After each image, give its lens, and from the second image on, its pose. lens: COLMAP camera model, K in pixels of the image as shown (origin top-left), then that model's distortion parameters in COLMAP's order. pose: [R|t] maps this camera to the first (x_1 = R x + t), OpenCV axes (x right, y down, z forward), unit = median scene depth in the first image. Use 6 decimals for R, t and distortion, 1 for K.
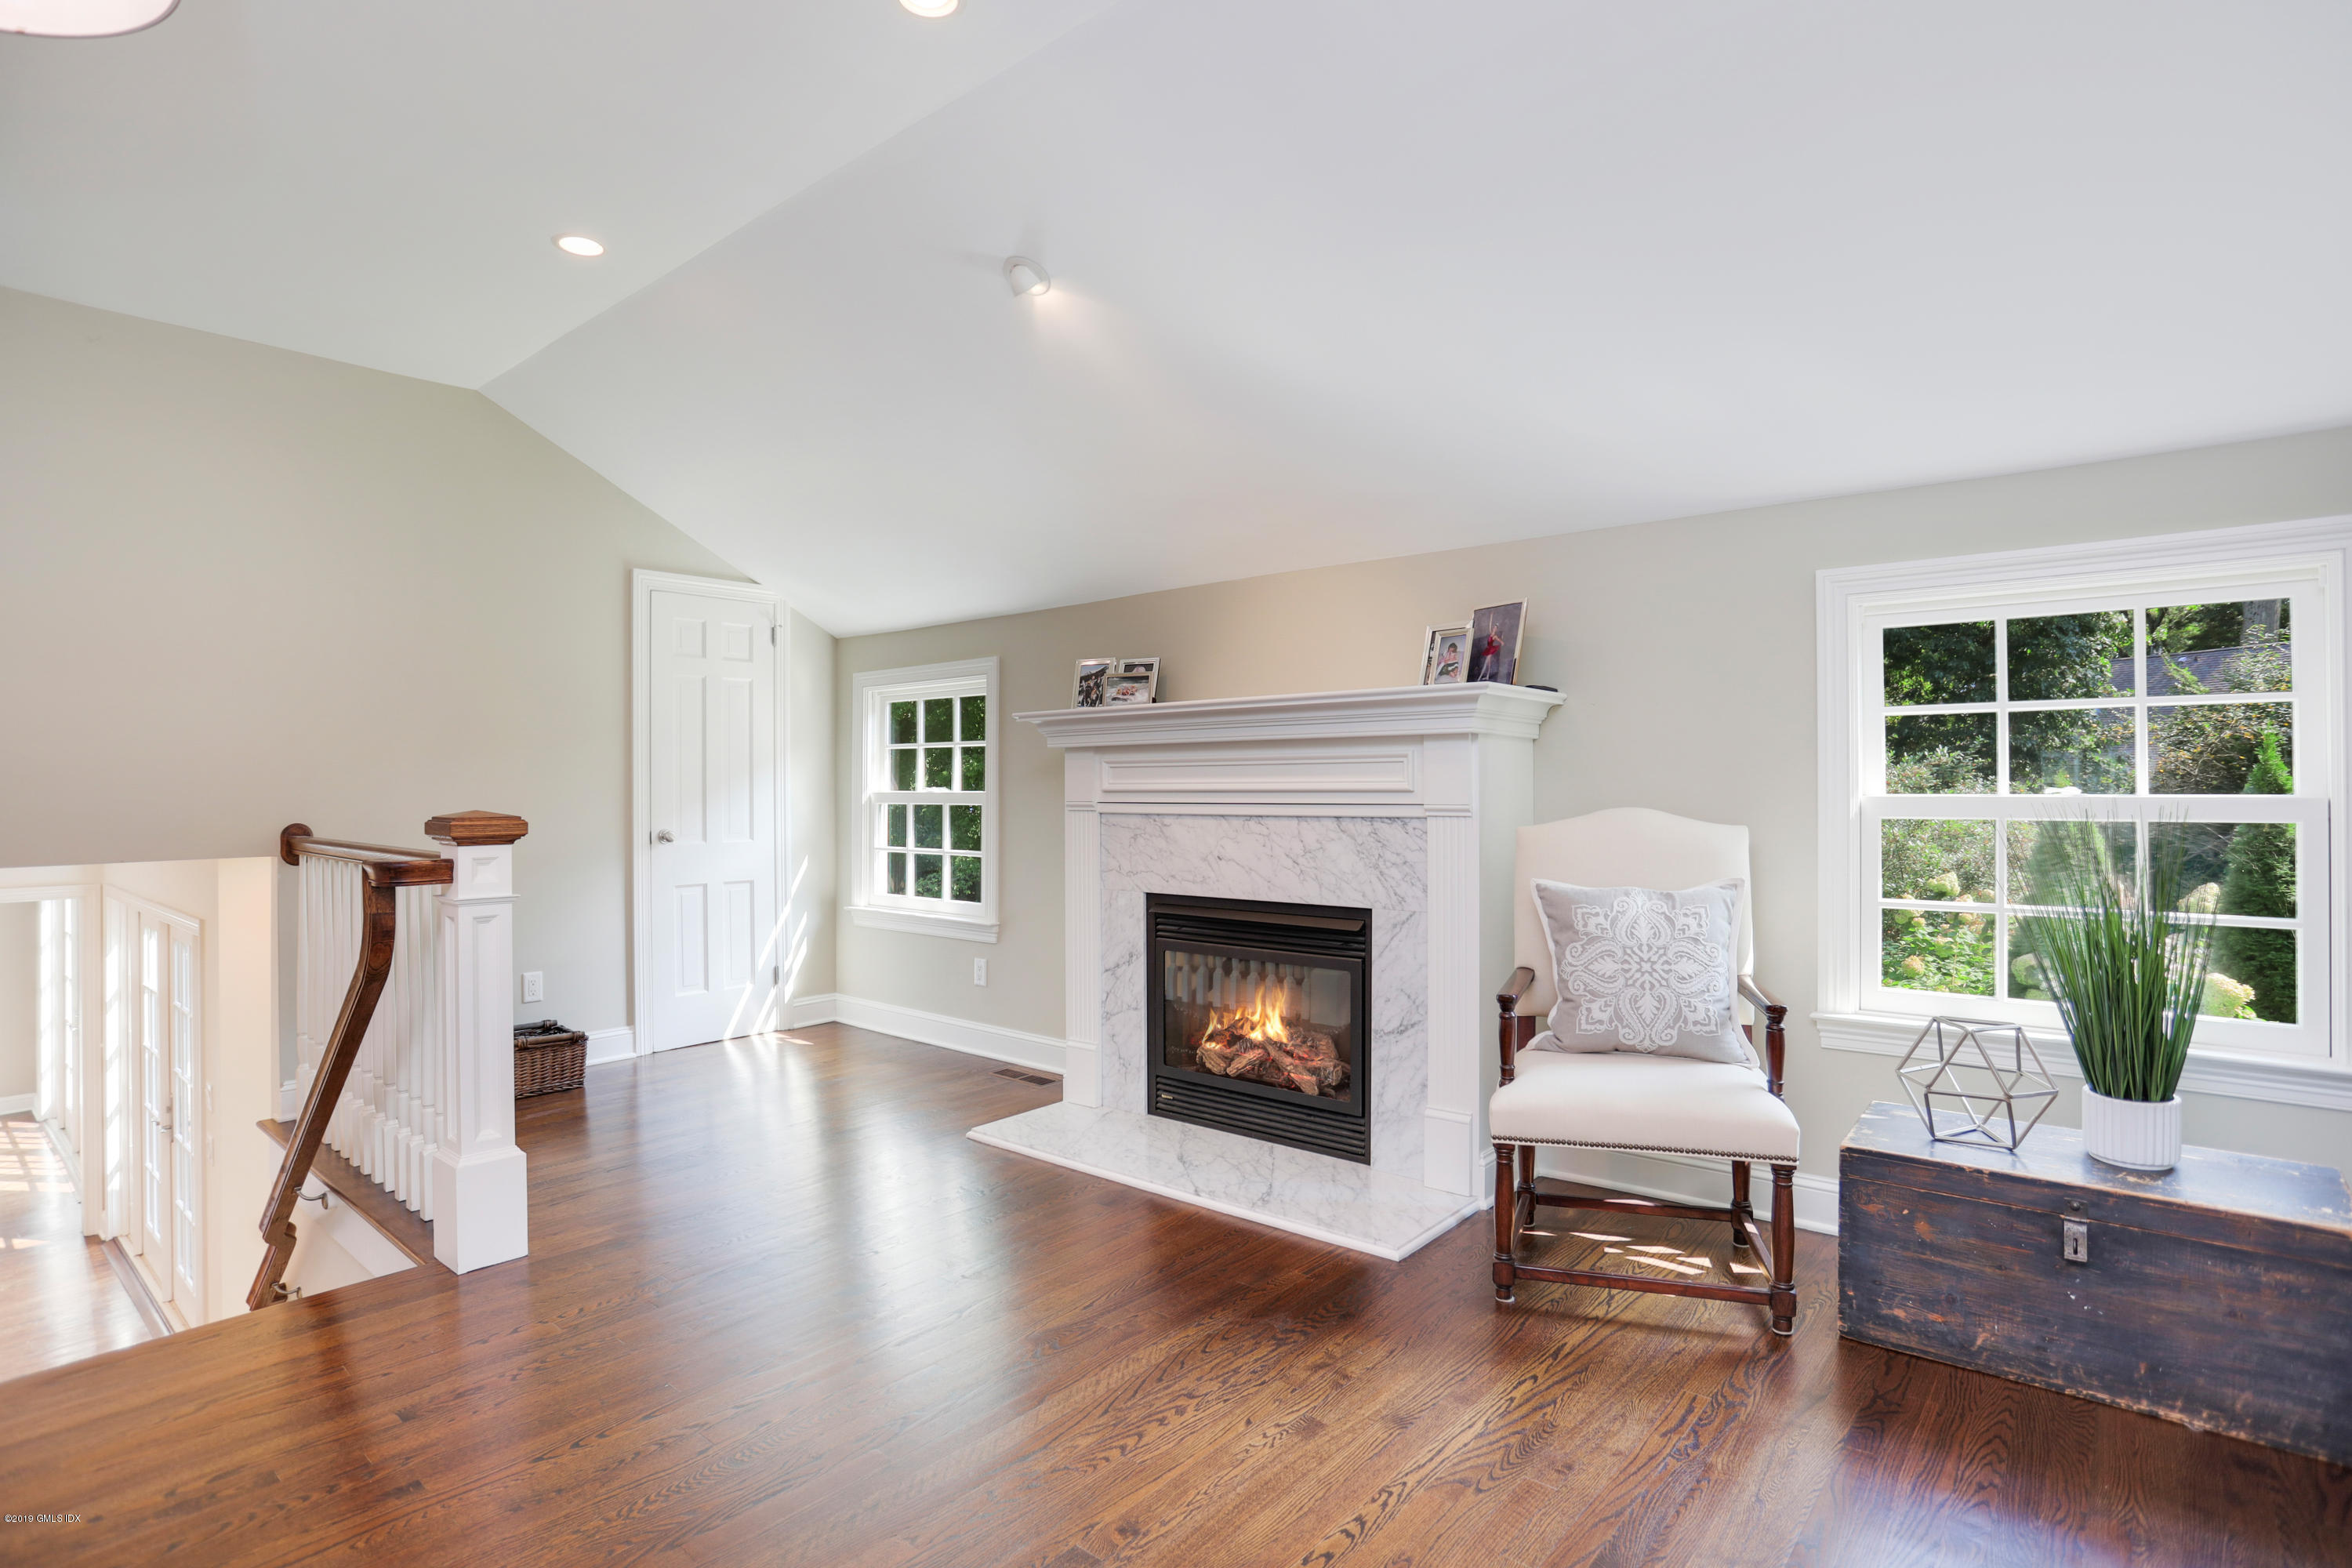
lens RADIAL K [[1198.3, 0, 1164.2], [0, 1198.3, 782.9], [0, 0, 1]] dist [-0.070125, 0.038098]
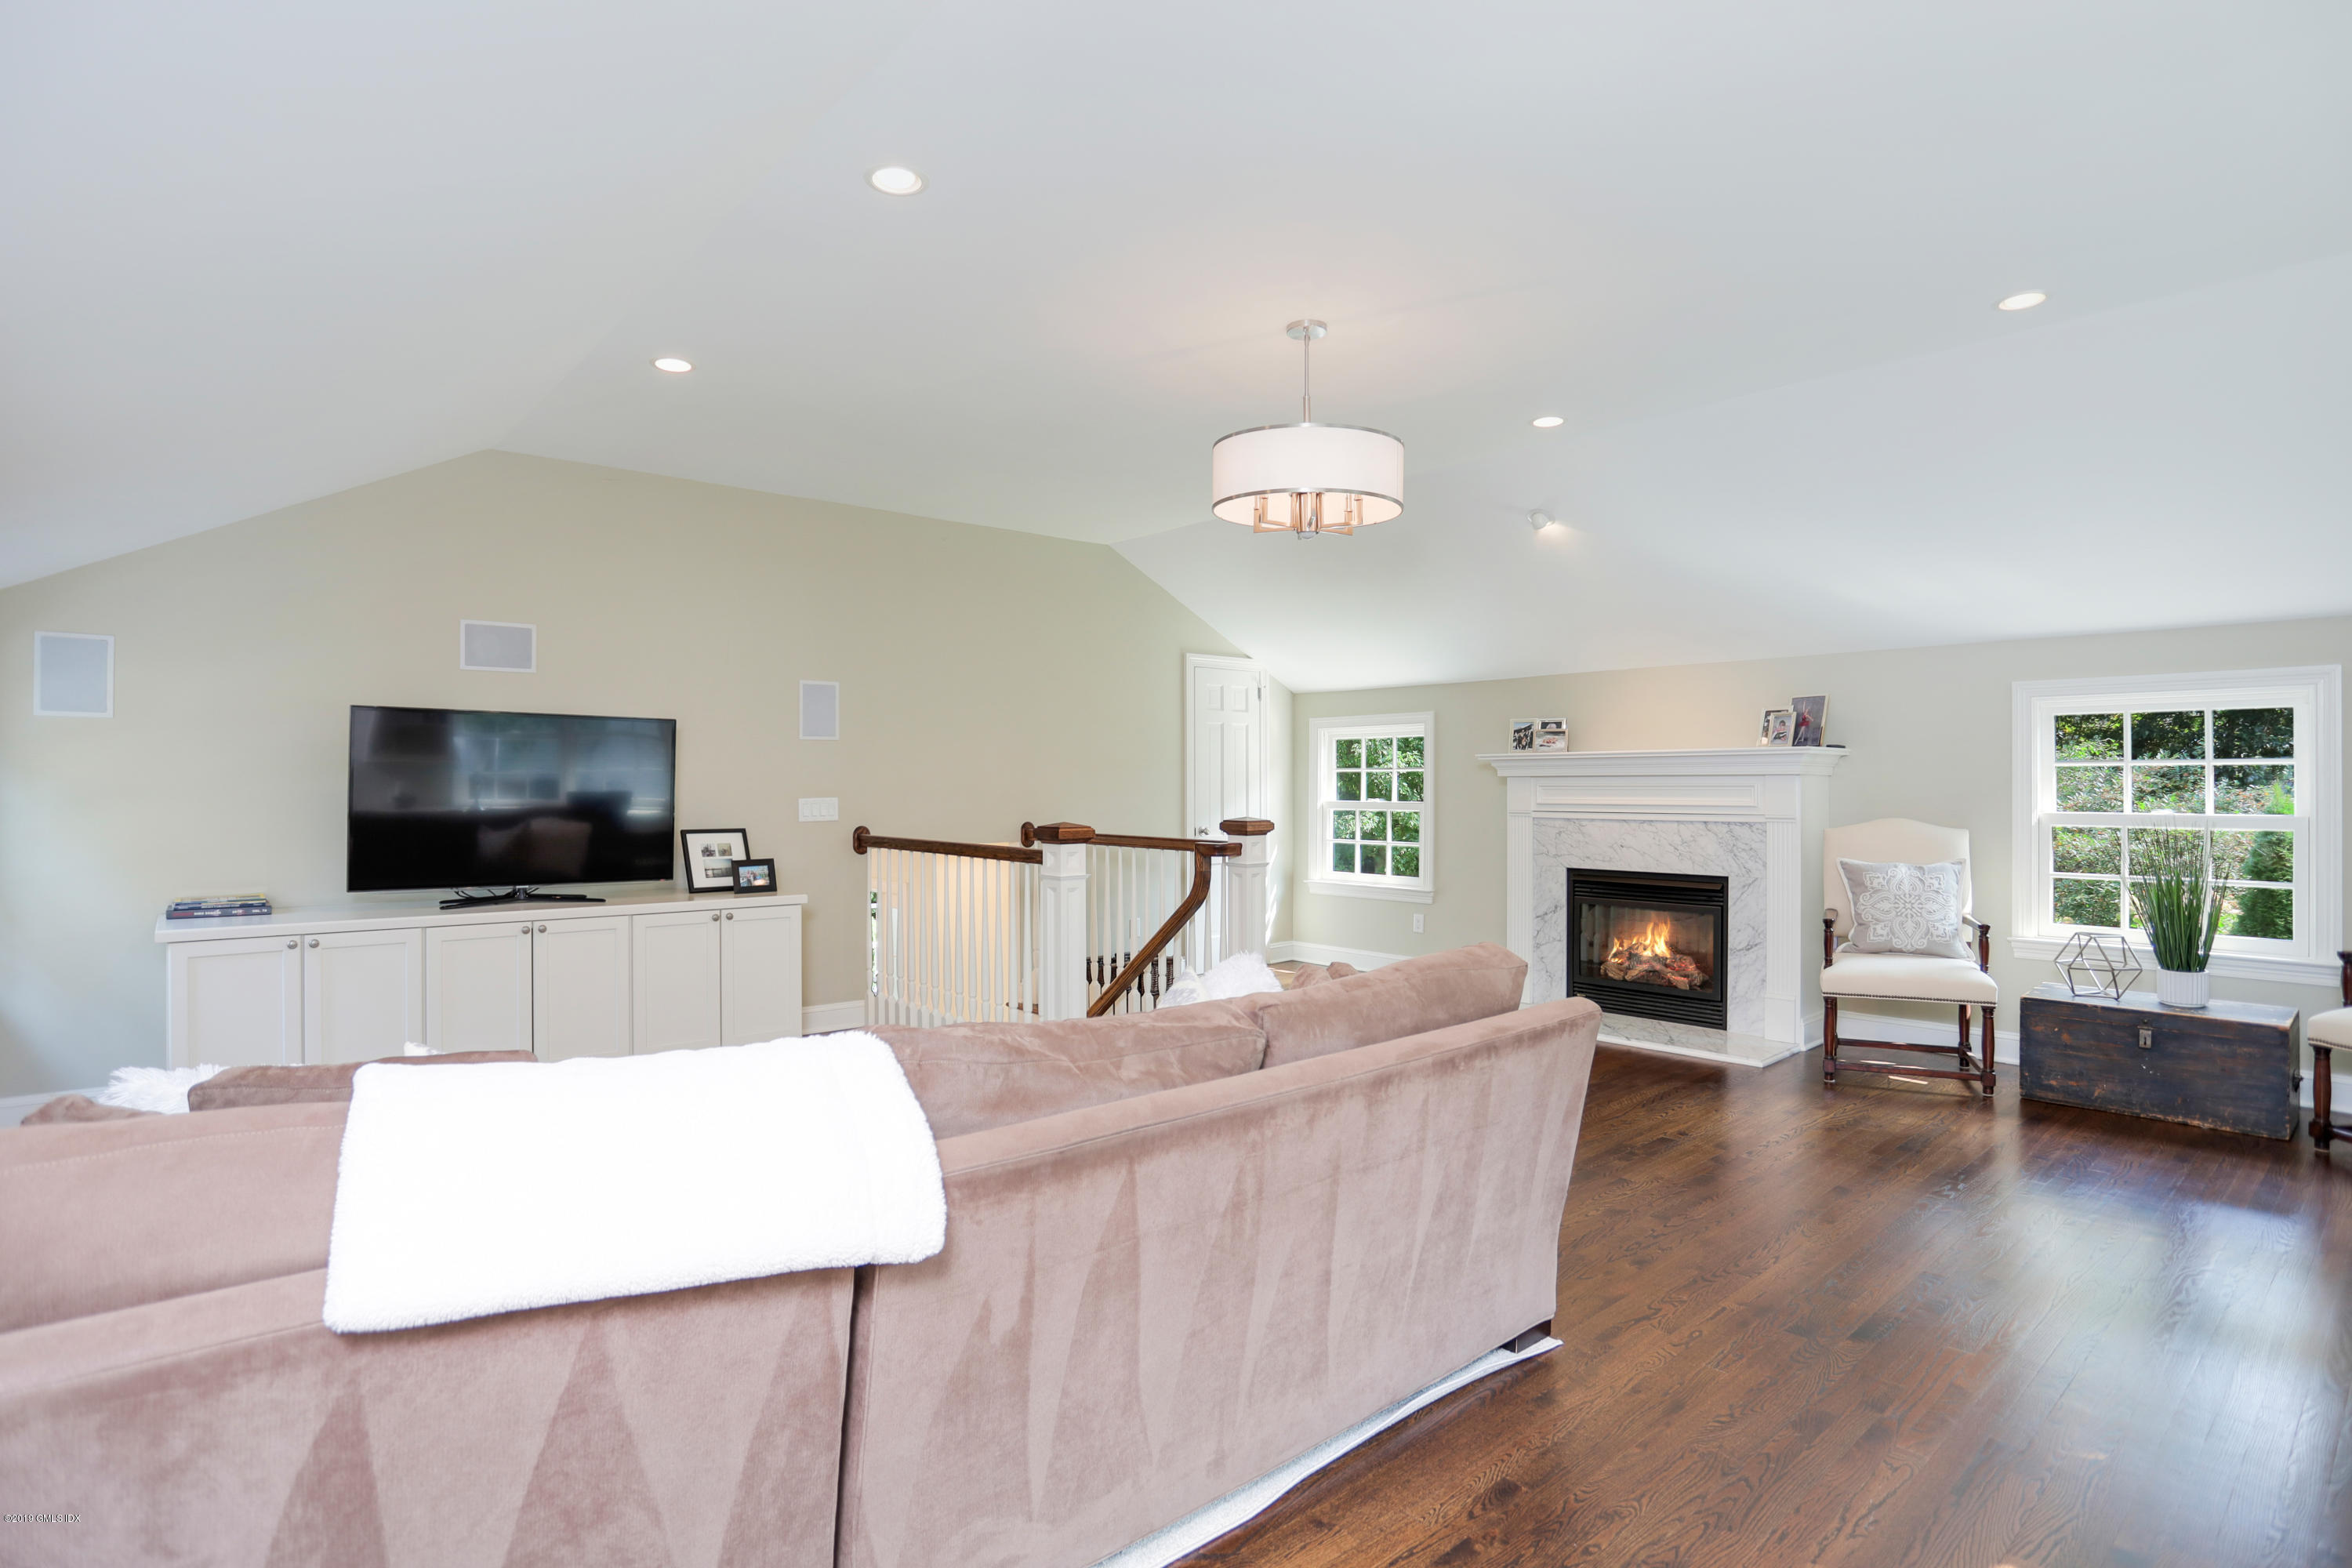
lens RADIAL K [[1198.3, 0, 1164.2], [0, 1198.3, 782.9], [0, 0, 1]] dist [-0.070125, 0.038098]
pose [[0.989593, 0.003236, -0.143856, -0.430044], [-0.002908, 0.999993, 0.002486, -0.032744], [0.143863, -0.002042, 0.989596, -0.873014]]
